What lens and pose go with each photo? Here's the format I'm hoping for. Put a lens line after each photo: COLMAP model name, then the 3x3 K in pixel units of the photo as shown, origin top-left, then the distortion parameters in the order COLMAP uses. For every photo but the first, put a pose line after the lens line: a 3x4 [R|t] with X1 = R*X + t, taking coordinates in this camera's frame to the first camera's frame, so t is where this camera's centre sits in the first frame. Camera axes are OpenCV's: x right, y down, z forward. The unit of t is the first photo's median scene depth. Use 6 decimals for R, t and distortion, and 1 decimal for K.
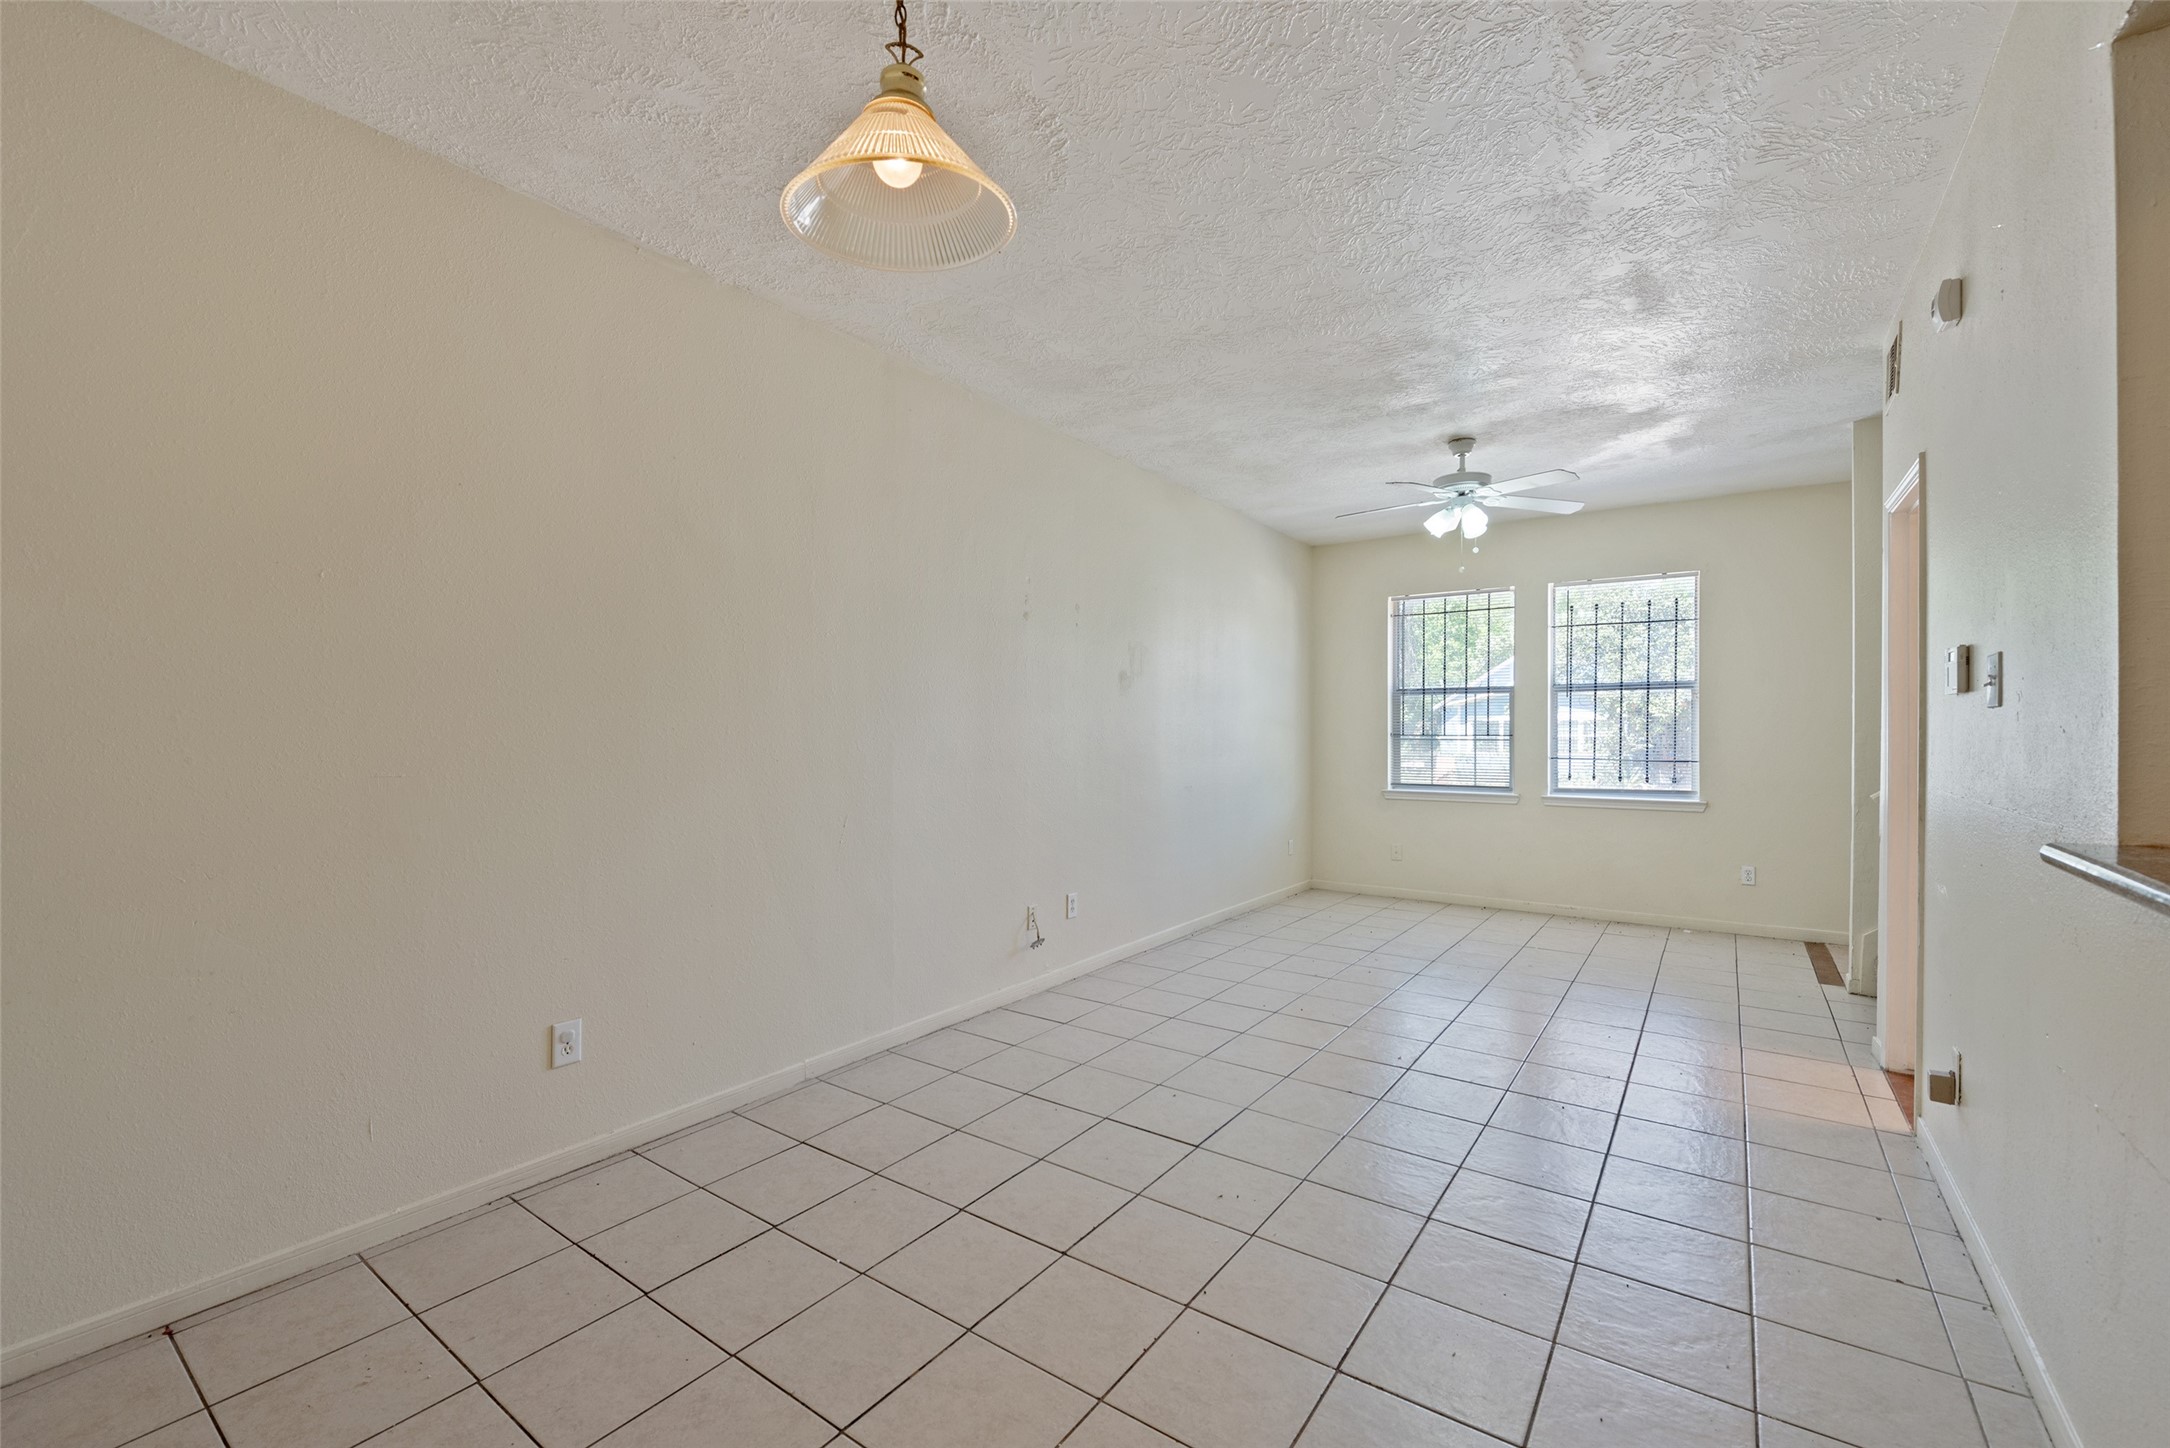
lens RADIAL K [[899.2, 0, 1084.3], [0, 899.2, 737.1], [0, 0, 1]] dist [-0.016104, -0.000120]
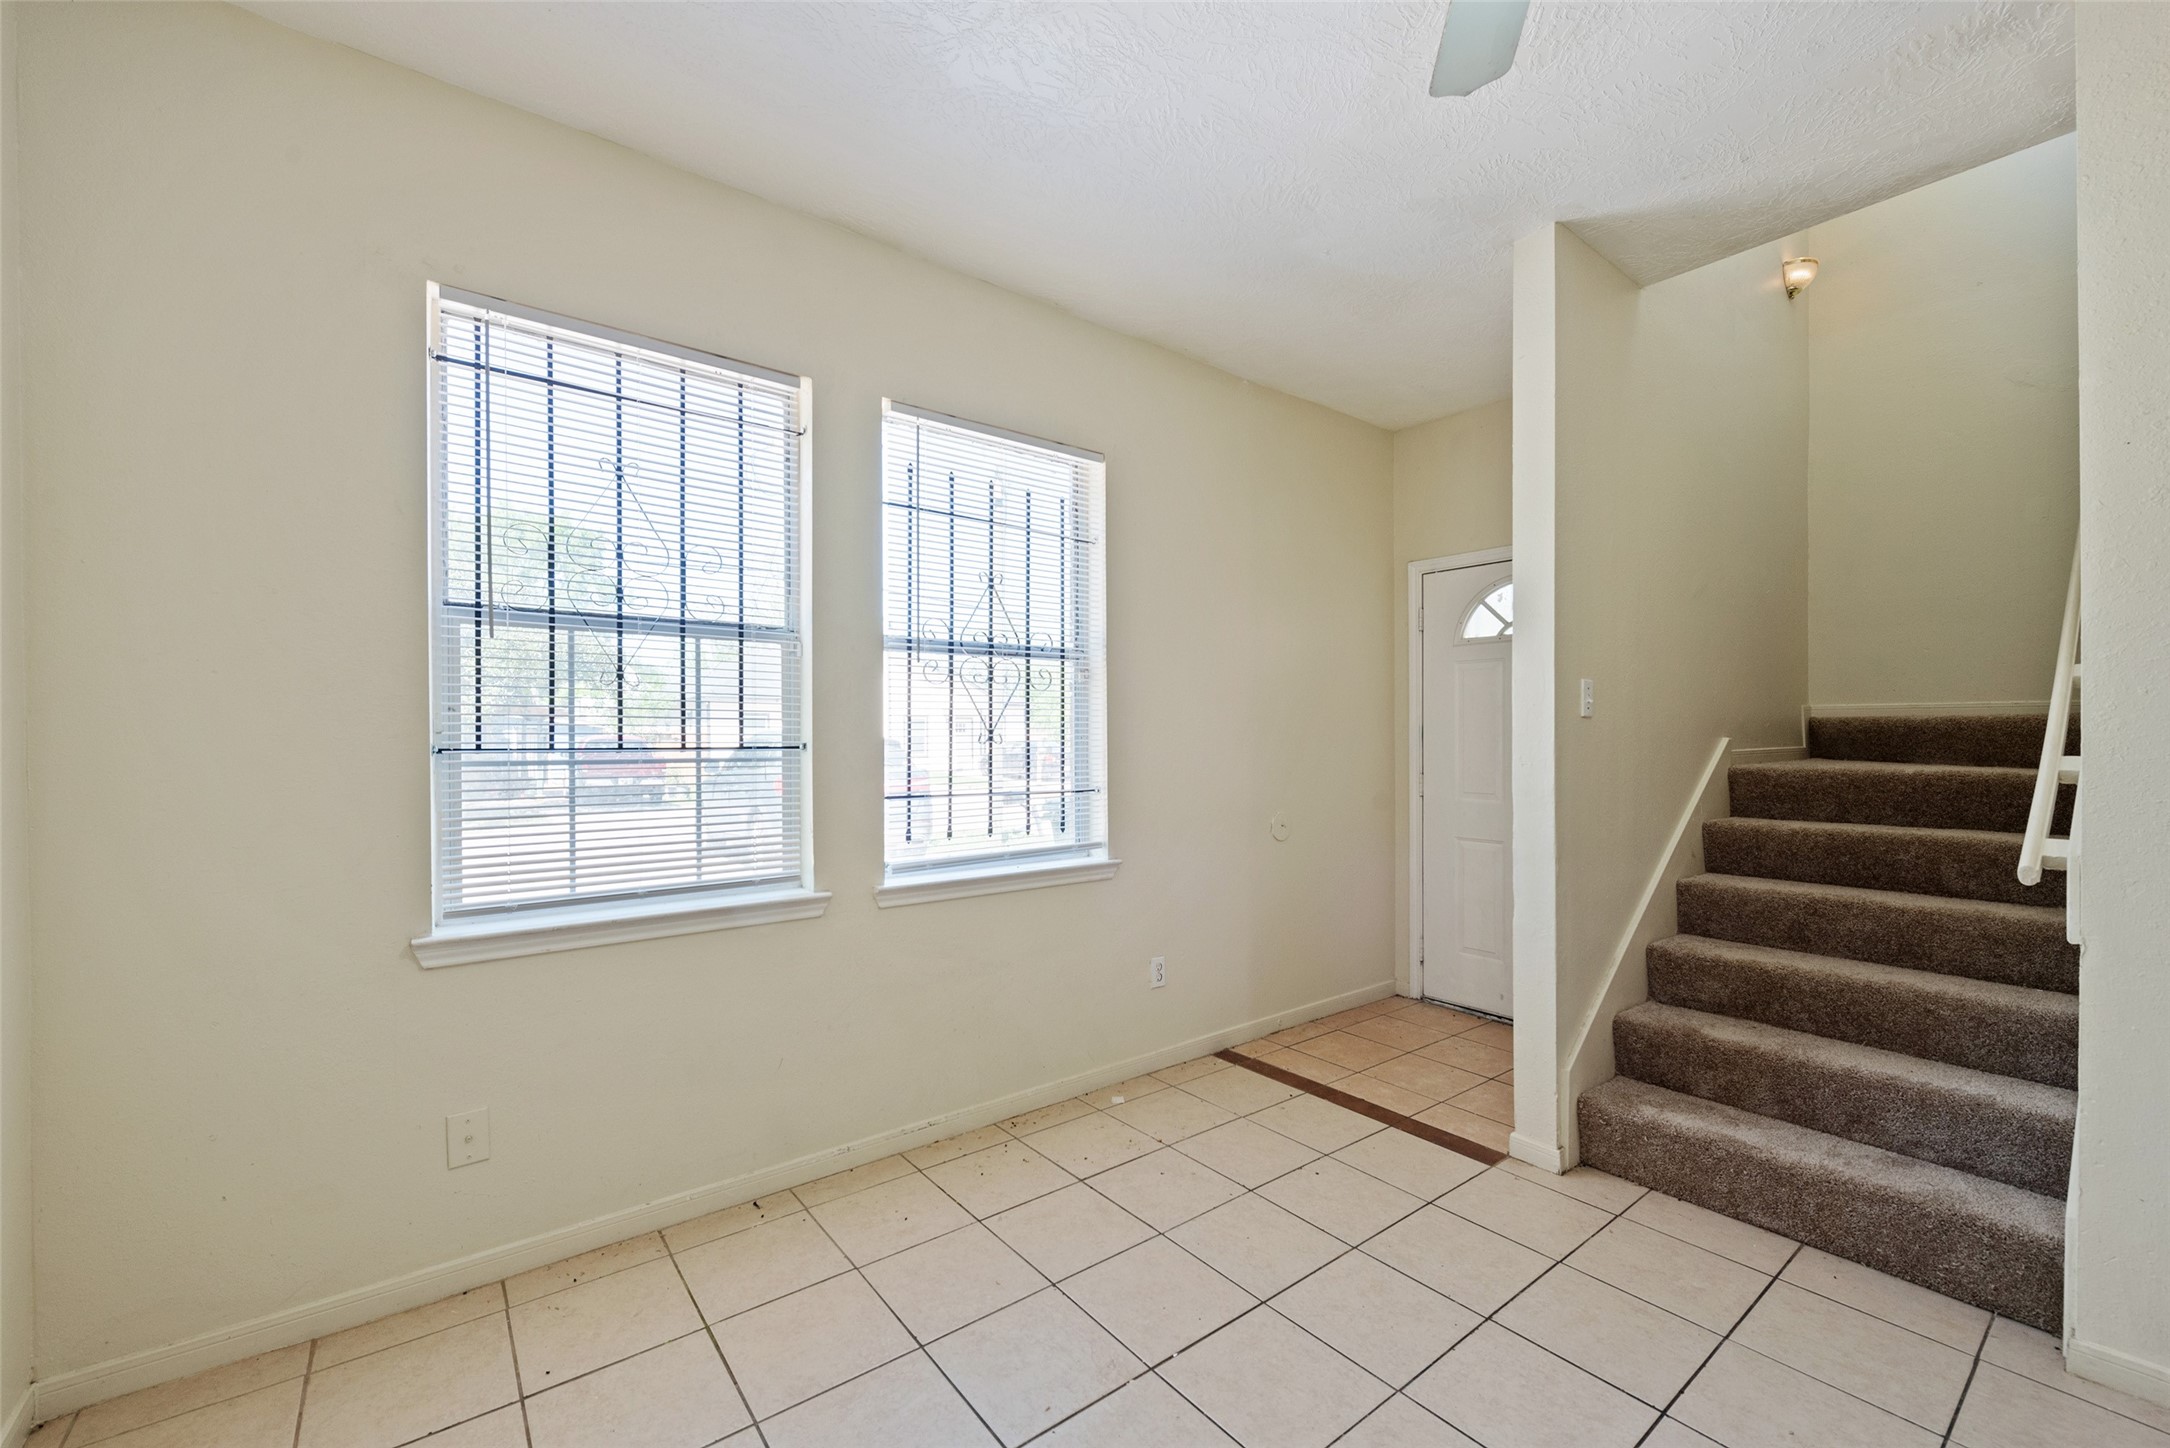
lens RADIAL K [[882.6, 0, 1082.7], [0, 882.6, 732.1], [0, 0, 1]] dist [0.001164, -0.000321]
pose [[0.277035, 0.004807, 0.960848, 0.140355], [0.005284, 0.999965, -0.006526, -0.006401], [-0.960845, 0.006885, 0.276999, 0.853889]]
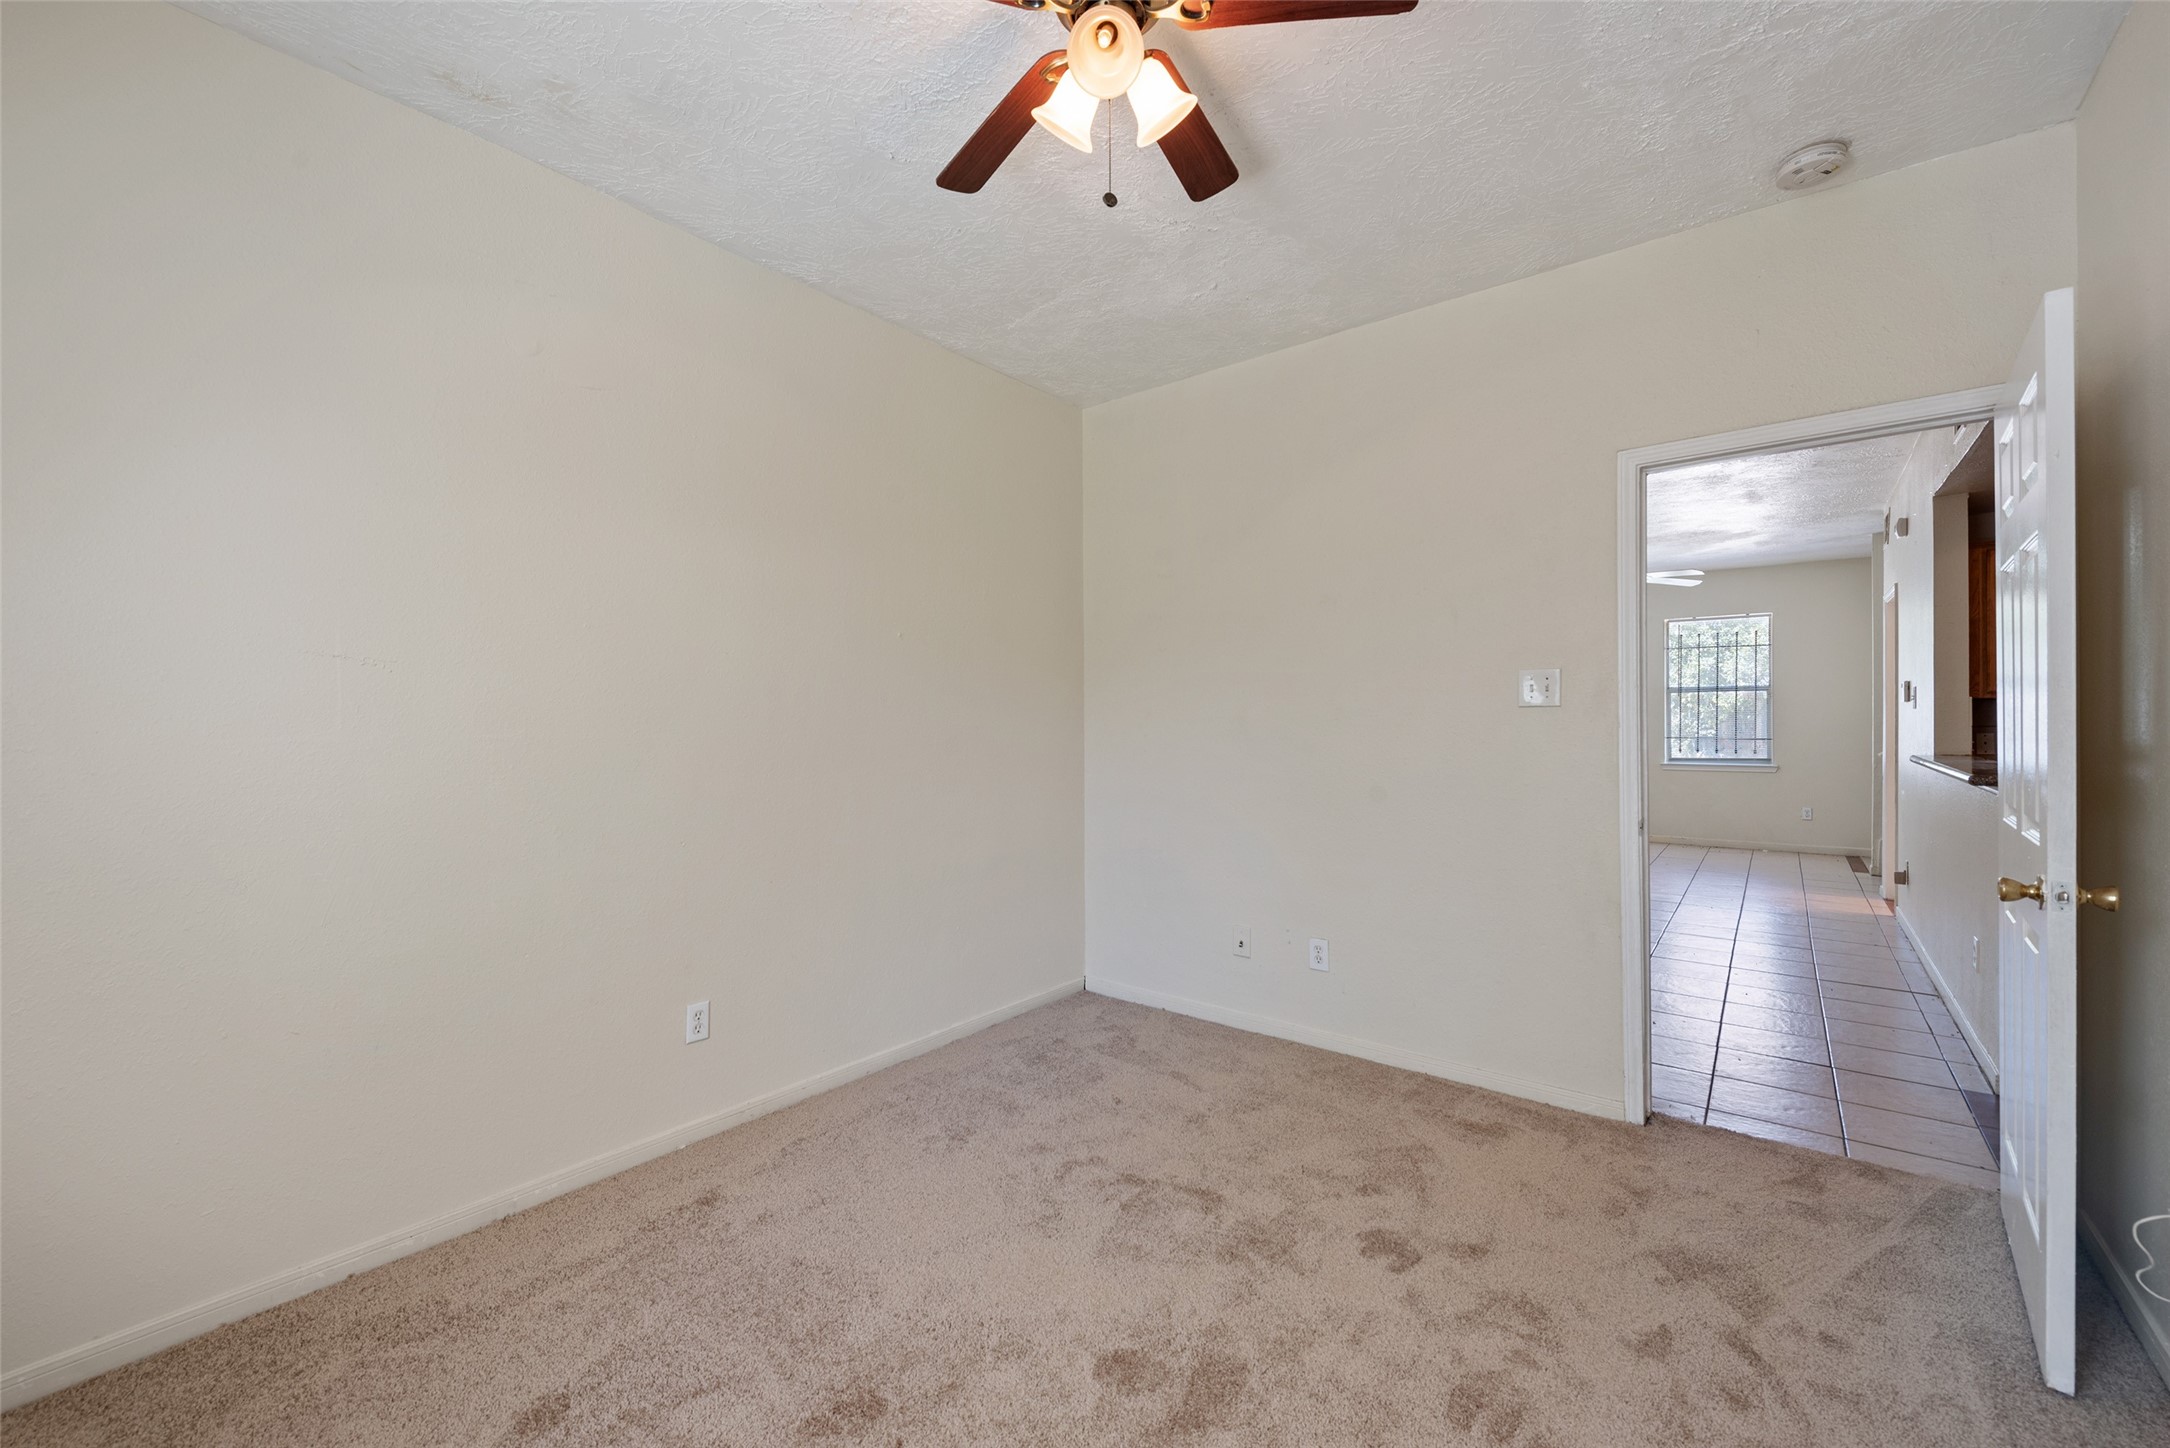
lens RADIAL K [[879.2, 0, 1085.0], [0, 879.2, 724.0], [0, 0, 1]] dist [-0.007283, -0.000483]
pose [[0.998867, -0.003262, -0.047471, -0.405923], [0.003094, 0.999989, -0.003606, 0.003663], [0.047482, 0.003455, 0.998866, -0.539369]]
